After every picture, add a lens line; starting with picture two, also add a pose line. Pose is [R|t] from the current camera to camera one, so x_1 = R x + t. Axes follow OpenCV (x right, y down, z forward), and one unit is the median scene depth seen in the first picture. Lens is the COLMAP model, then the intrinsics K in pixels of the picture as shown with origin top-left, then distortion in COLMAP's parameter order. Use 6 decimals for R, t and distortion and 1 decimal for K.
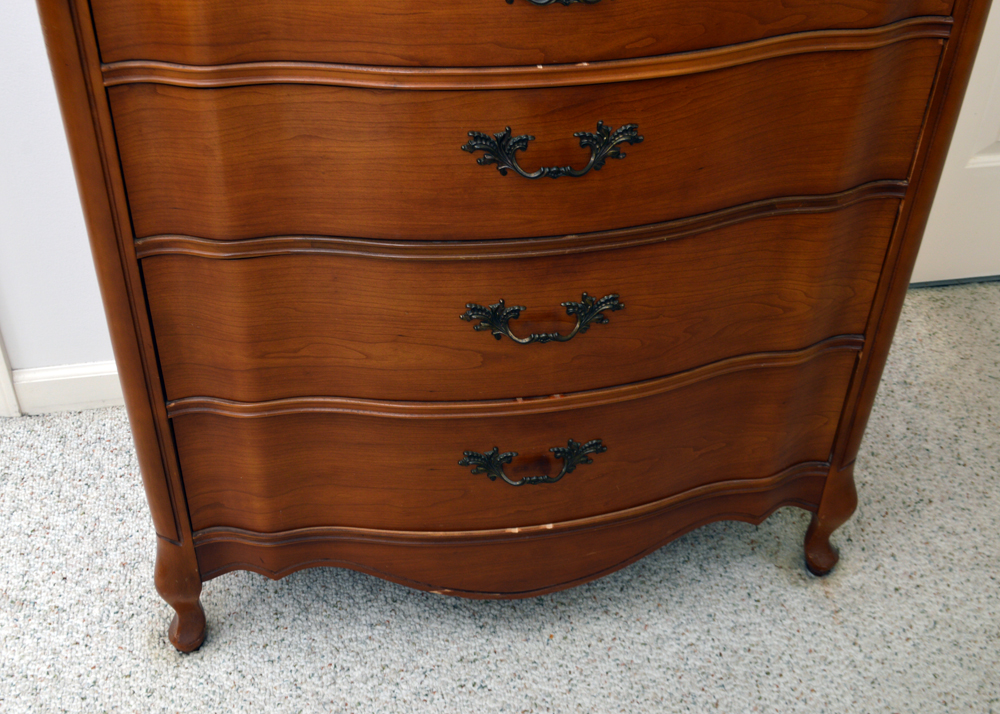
lens RADIAL K [[1277.2, 0, 499.5], [0, 1277.2, 355.1], [0, 0, 1]] dist [-0.026284, -0.006030]
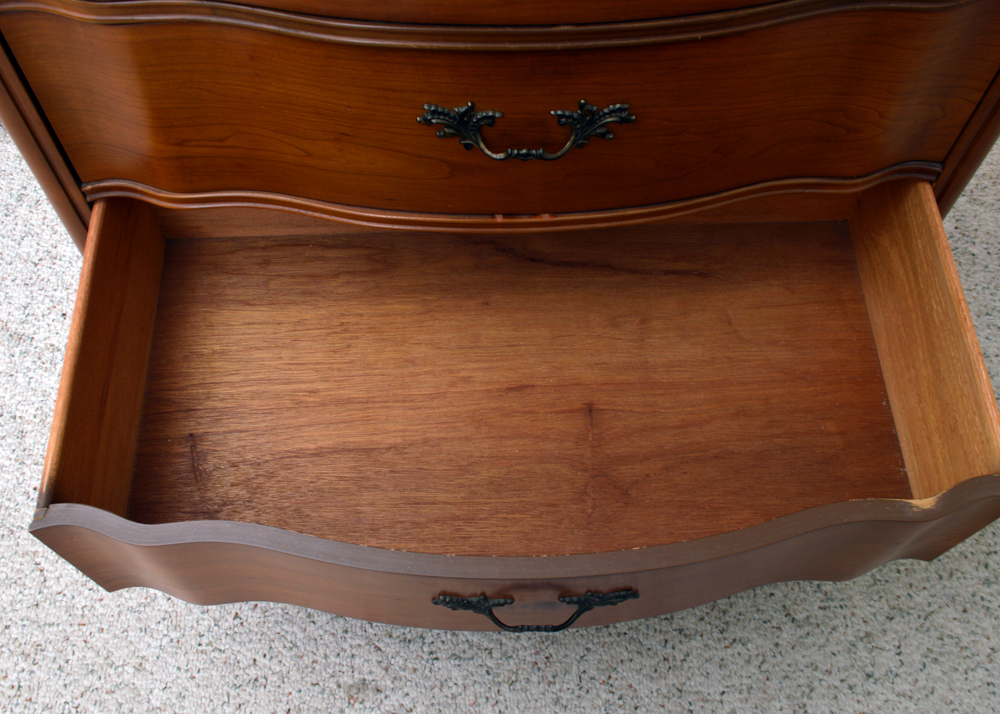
lens RADIAL K [[956.4, 0, 499.8], [0, 956.4, 354.4], [0, 0, 1]] dist [-0.026324, 0.002680]
pose [[0.991583, 0.105852, -0.074553, 0.068207], [-0.075514, 0.940577, 0.331078, -0.081293], [0.105168, -0.322662, 0.940654, 0.376801]]
